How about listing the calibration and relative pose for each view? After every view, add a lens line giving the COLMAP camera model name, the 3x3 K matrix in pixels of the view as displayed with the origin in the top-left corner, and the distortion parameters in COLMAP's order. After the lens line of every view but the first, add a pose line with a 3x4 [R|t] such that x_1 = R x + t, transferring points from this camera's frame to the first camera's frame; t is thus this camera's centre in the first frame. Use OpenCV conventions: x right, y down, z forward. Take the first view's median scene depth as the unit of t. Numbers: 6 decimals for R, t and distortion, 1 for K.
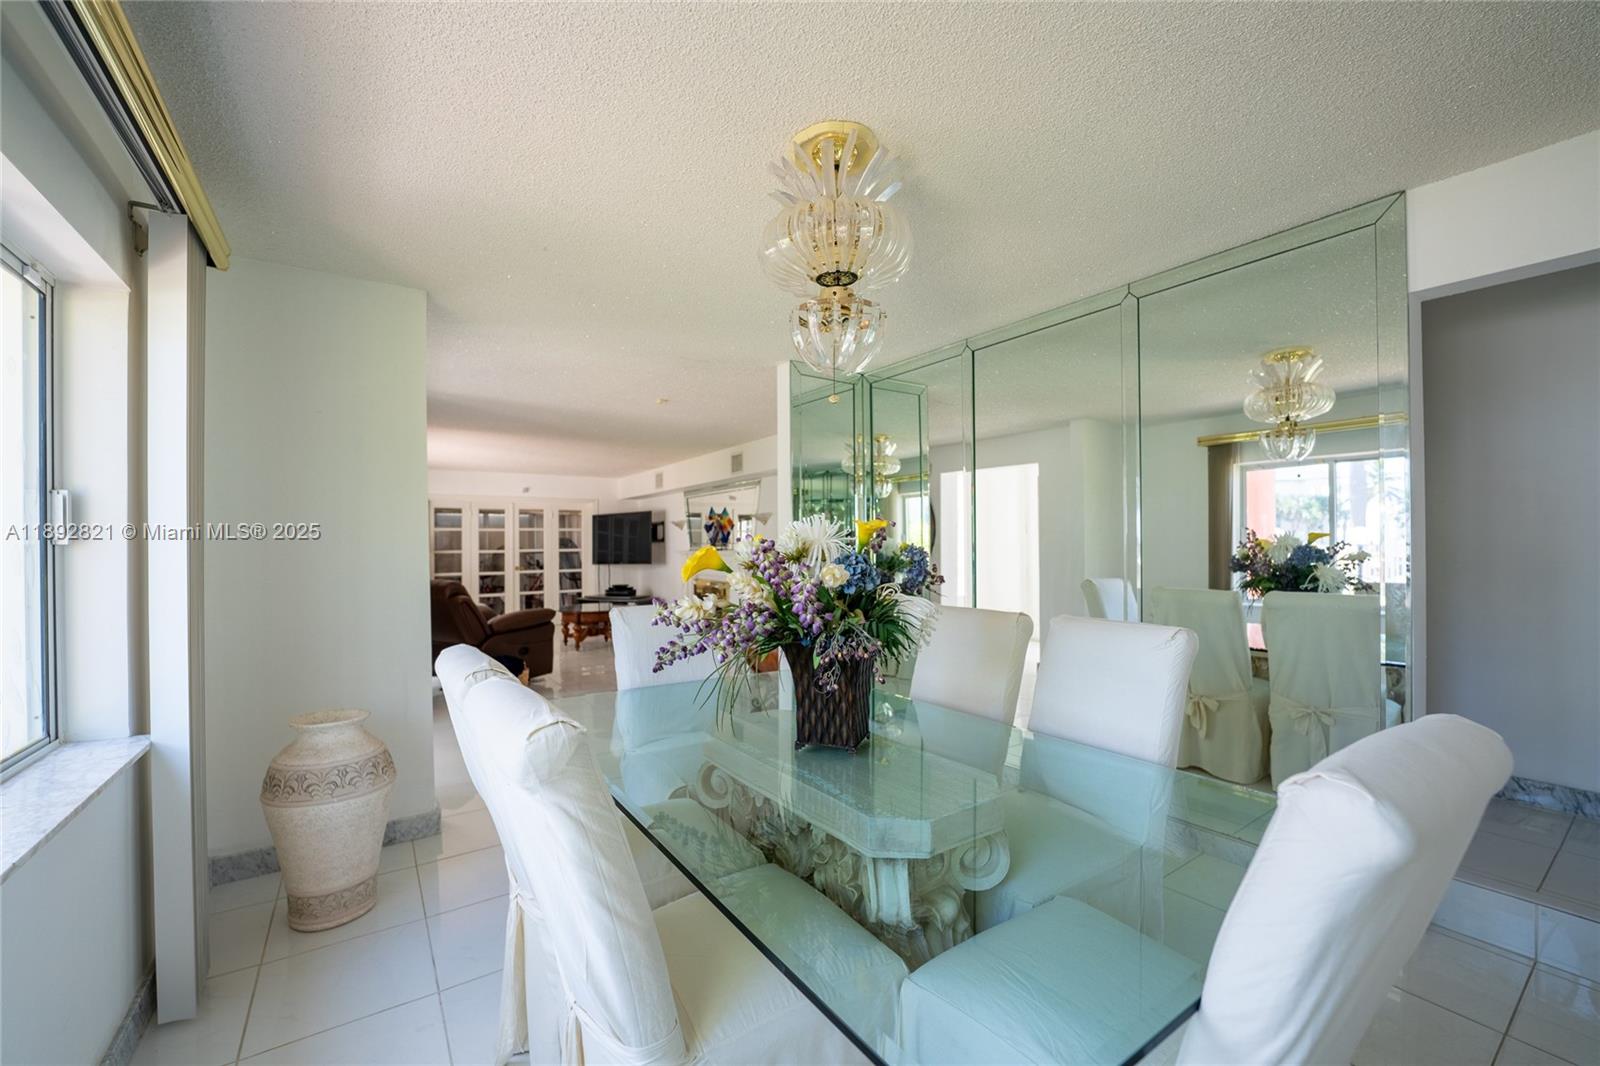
lens RADIAL K [[647.8, 0, 805.9], [0, 647.8, 542.0], [0, 0, 1]] dist [-0.014902, 0.000752]
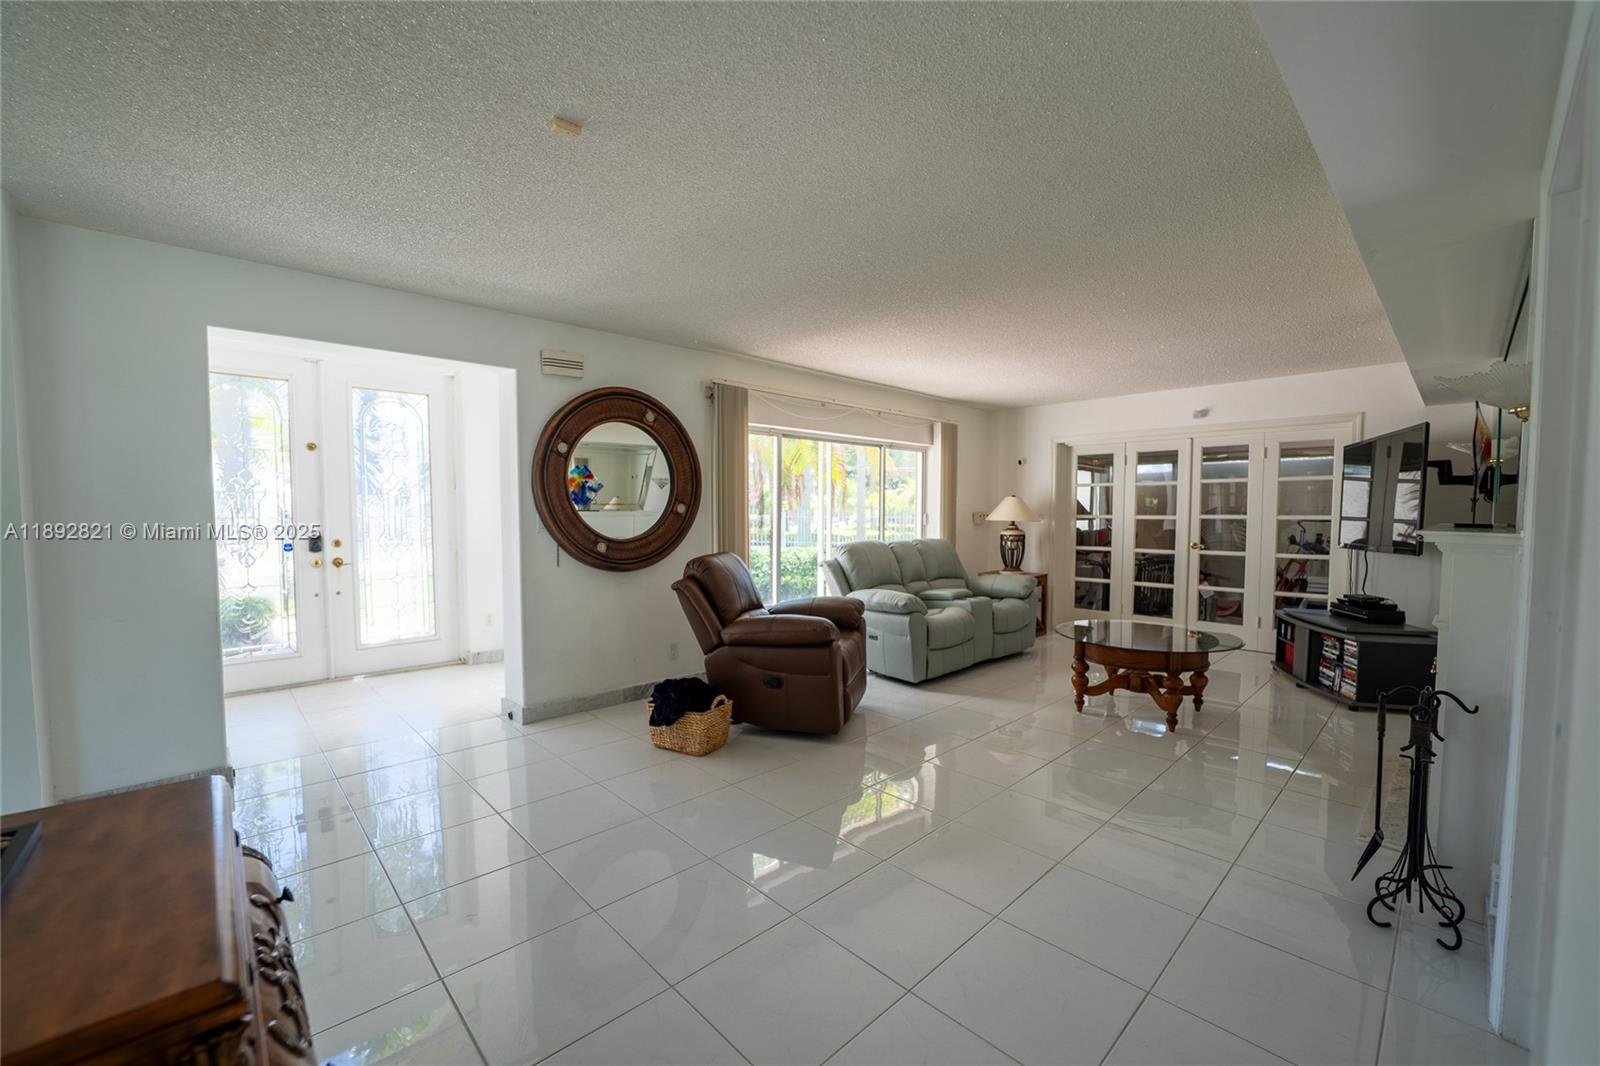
lens RADIAL K [[647.8, 0, 799.4], [0, 647.8, 528.0], [0, 0, 1]] dist [-0.014902, 0.000752]
pose [[0.160104, 0.033772, -0.986522, 0.086766], [0.002331, 0.999399, 0.034591, 0.002433], [0.987097, -0.007838, 0.159929, 0.533177]]
